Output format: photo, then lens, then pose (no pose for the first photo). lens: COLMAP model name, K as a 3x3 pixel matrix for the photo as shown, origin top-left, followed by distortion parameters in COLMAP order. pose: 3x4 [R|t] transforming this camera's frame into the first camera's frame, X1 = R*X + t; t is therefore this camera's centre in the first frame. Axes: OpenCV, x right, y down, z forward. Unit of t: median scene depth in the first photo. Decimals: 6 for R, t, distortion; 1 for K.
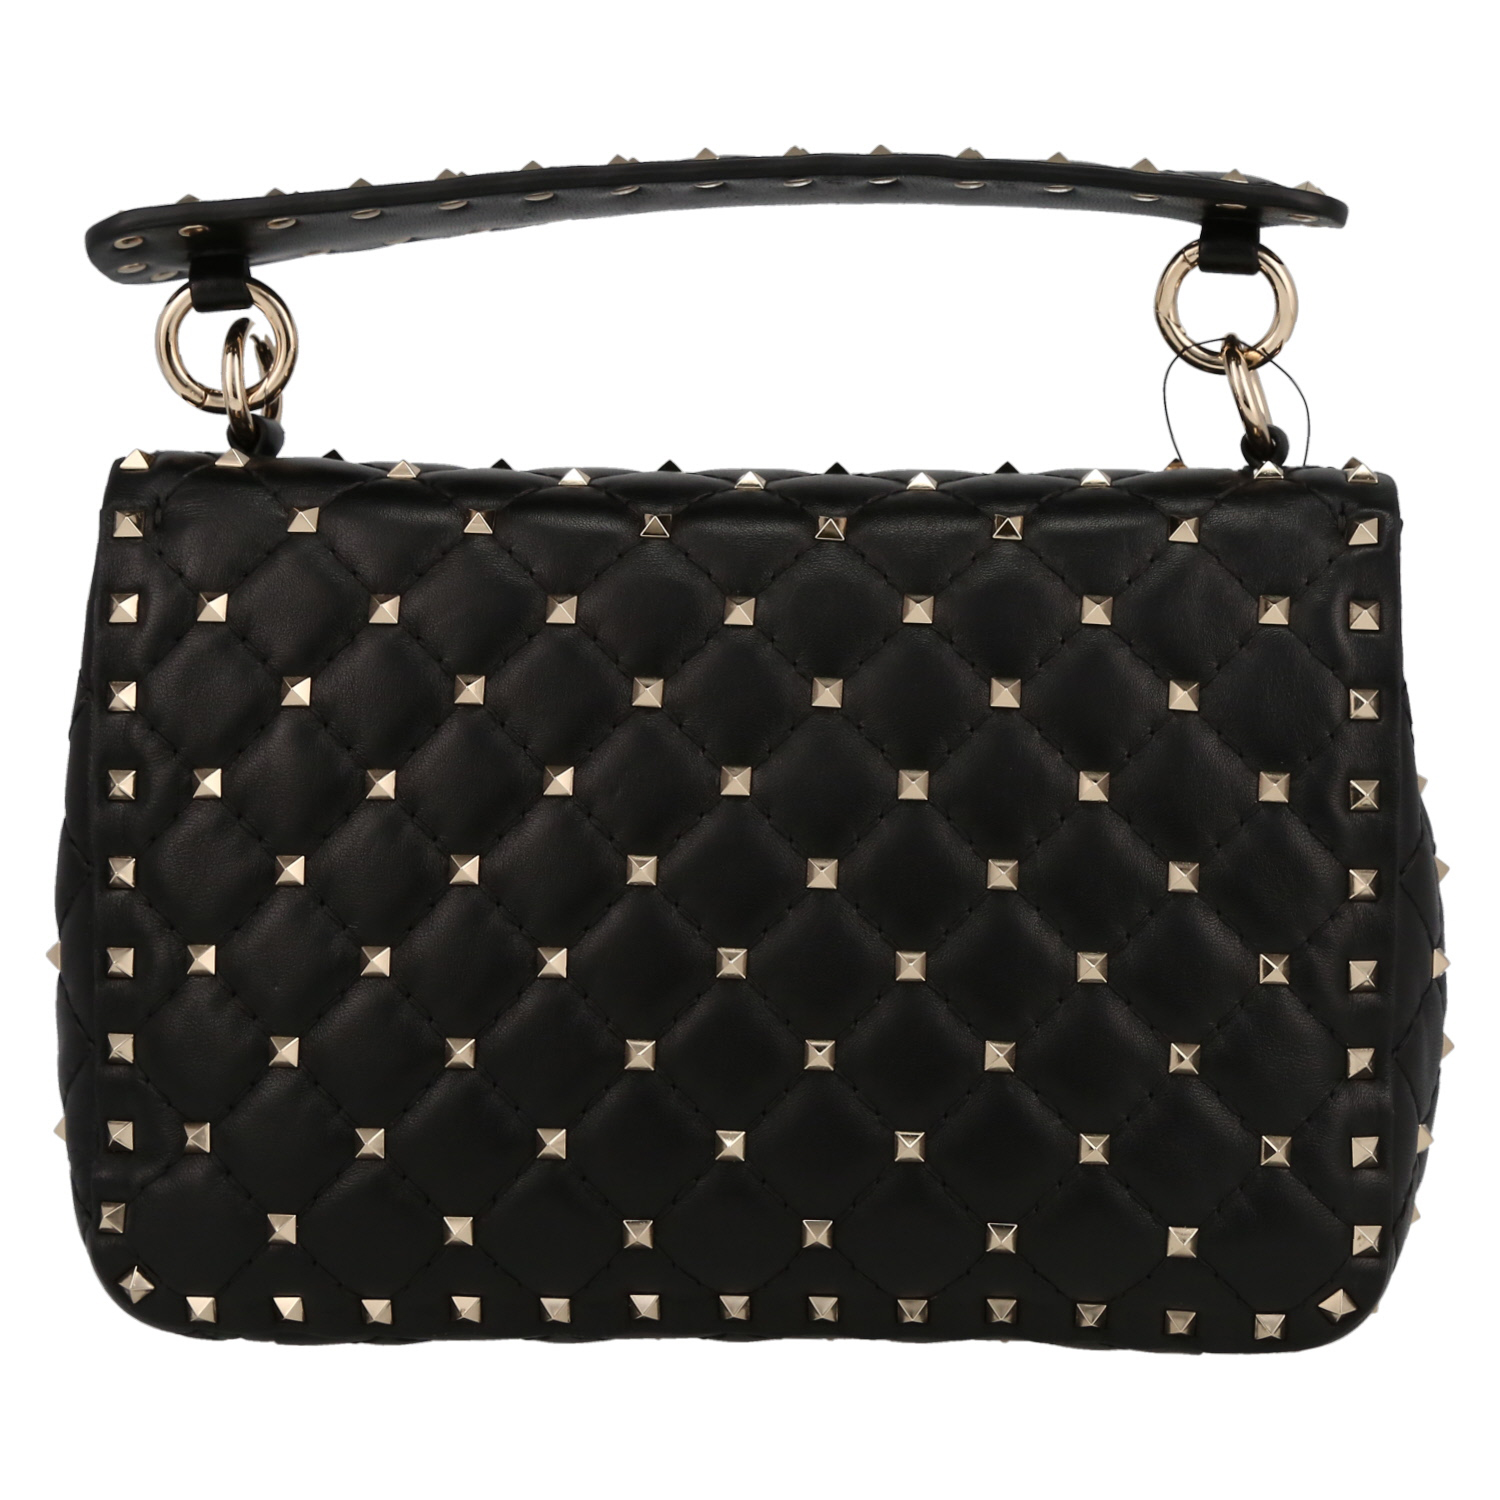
lens RADIAL K [[4844.4, 0, 794.3], [0, 4844.4, 671.3], [0, 0, 1]] dist [-0.027424, 0.000000]
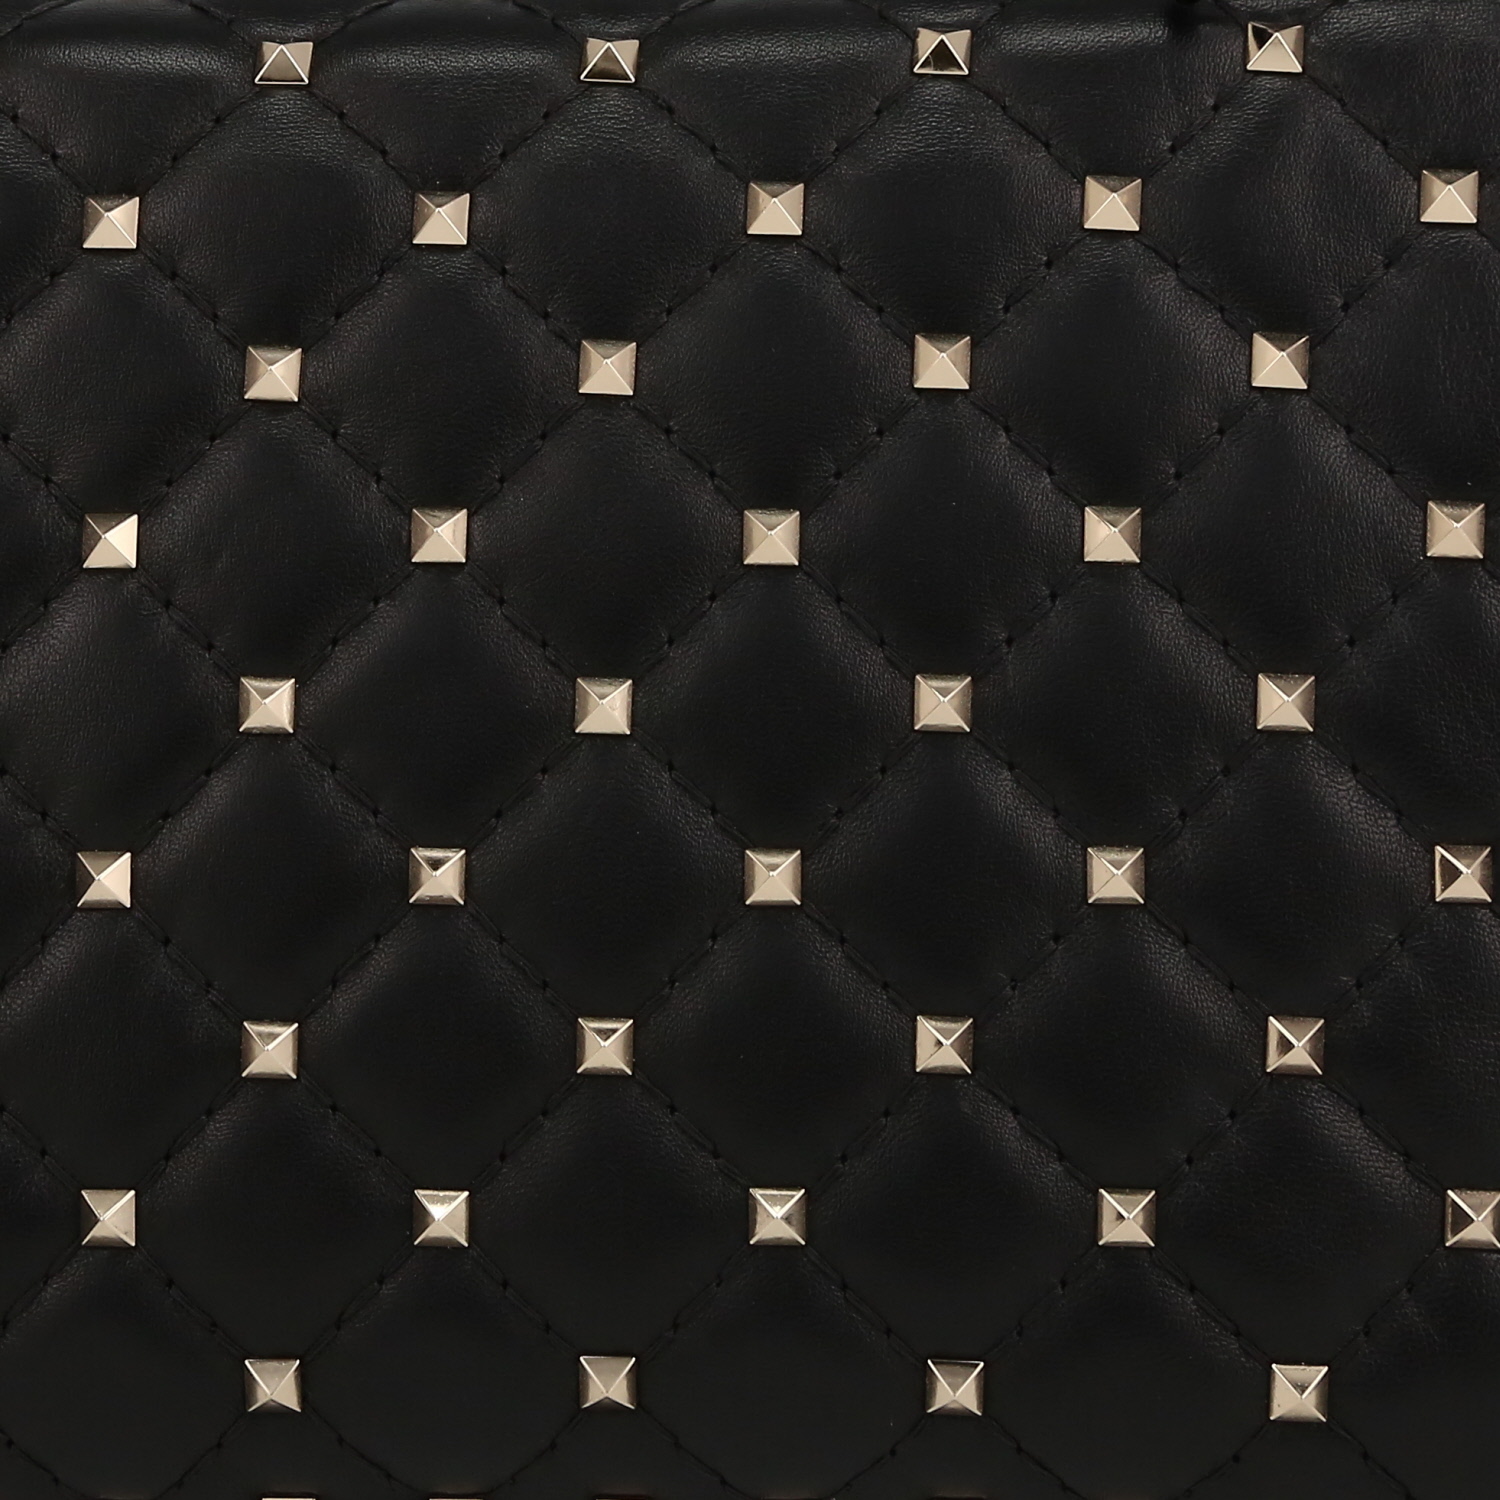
lens RADIAL K [[3952.7, 0, 749.6], [0, 3952.7, 751.3], [0, 0, 1]] dist [0.045344, 0.000000]
pose [[0.996949, -0.017959, -0.075968, 0.054677], [0.016833, 0.999739, -0.015435, 0.053582], [0.076225, 0.014109, 0.996991, 0.564596]]
